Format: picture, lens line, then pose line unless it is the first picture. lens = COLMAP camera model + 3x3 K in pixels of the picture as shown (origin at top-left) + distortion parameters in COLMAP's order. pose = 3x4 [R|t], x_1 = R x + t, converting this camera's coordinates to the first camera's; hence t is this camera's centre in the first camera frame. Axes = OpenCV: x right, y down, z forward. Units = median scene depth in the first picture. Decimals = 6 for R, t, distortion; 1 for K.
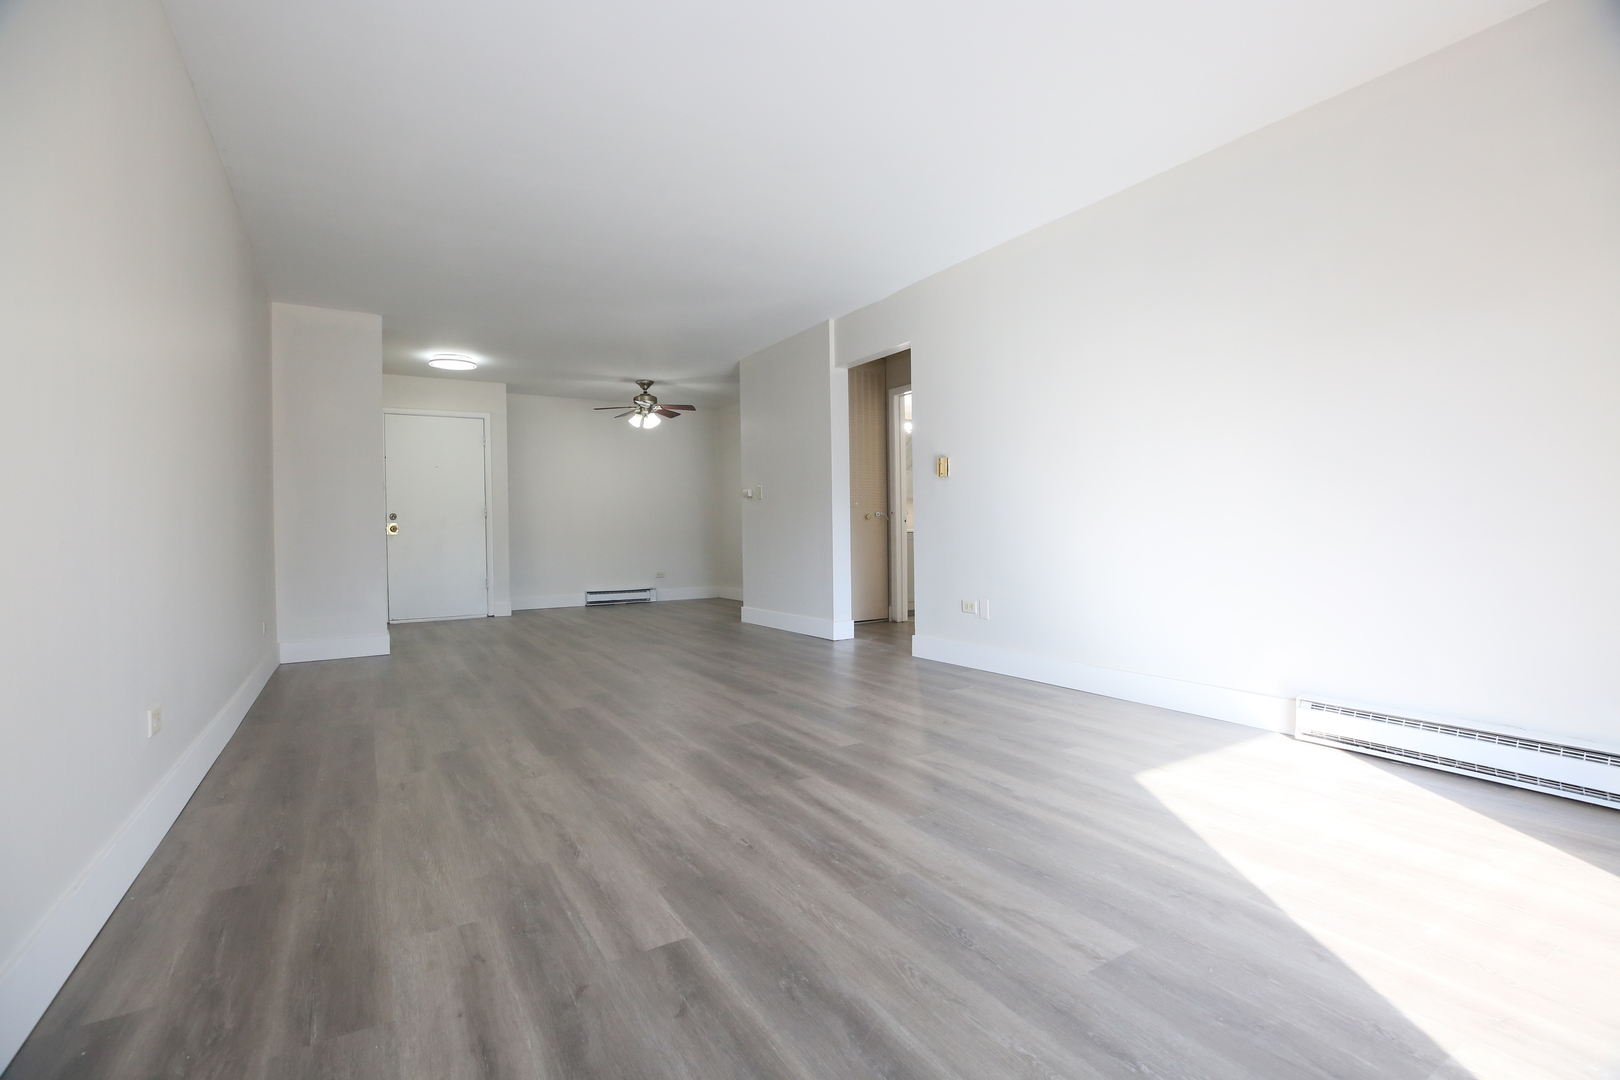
lens RADIAL K [[742.2, 0, 810.0], [0, 742.2, 540.0], [0, 0, 1]] dist [-0.033042, -0.000057]
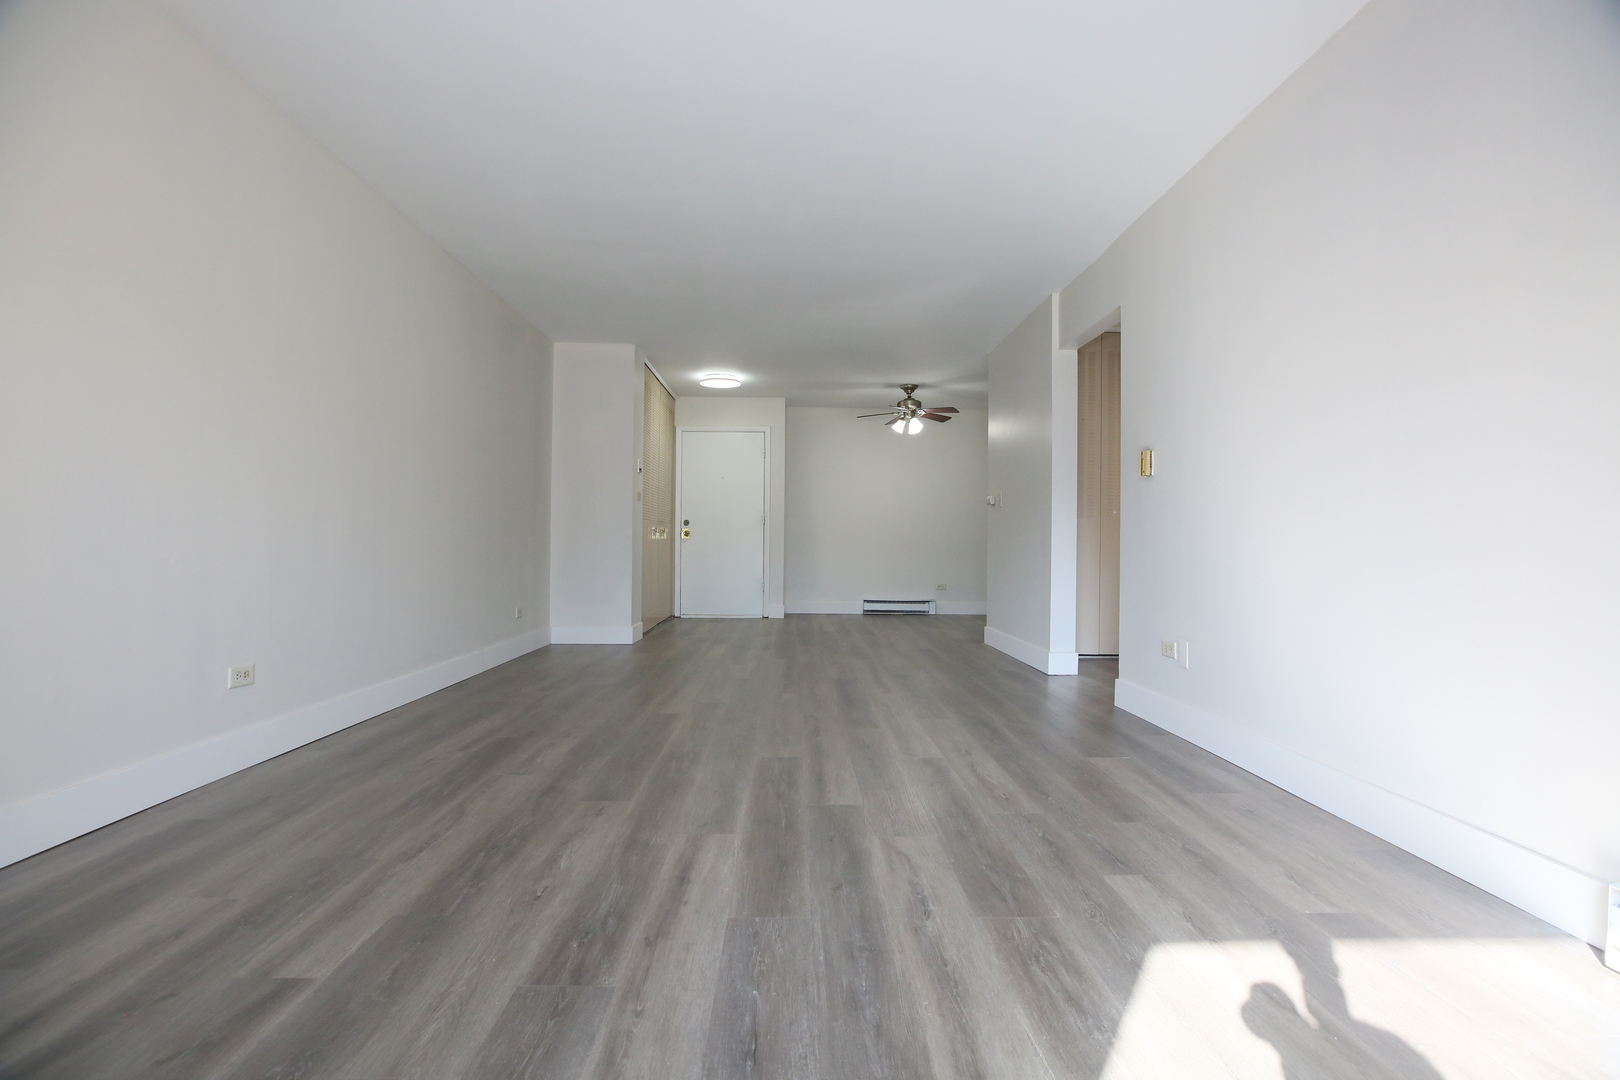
lens RADIAL K [[743.7, 0, 810.0], [0, 743.7, 540.0], [0, 0, 1]] dist [-0.024708, -0.000009]
pose [[0.863688, 0.021081, -0.503585, 0.215816], [-0.028597, 0.999565, -0.007201, -0.002940], [0.503214, 0.020620, 0.863916, 0.139269]]
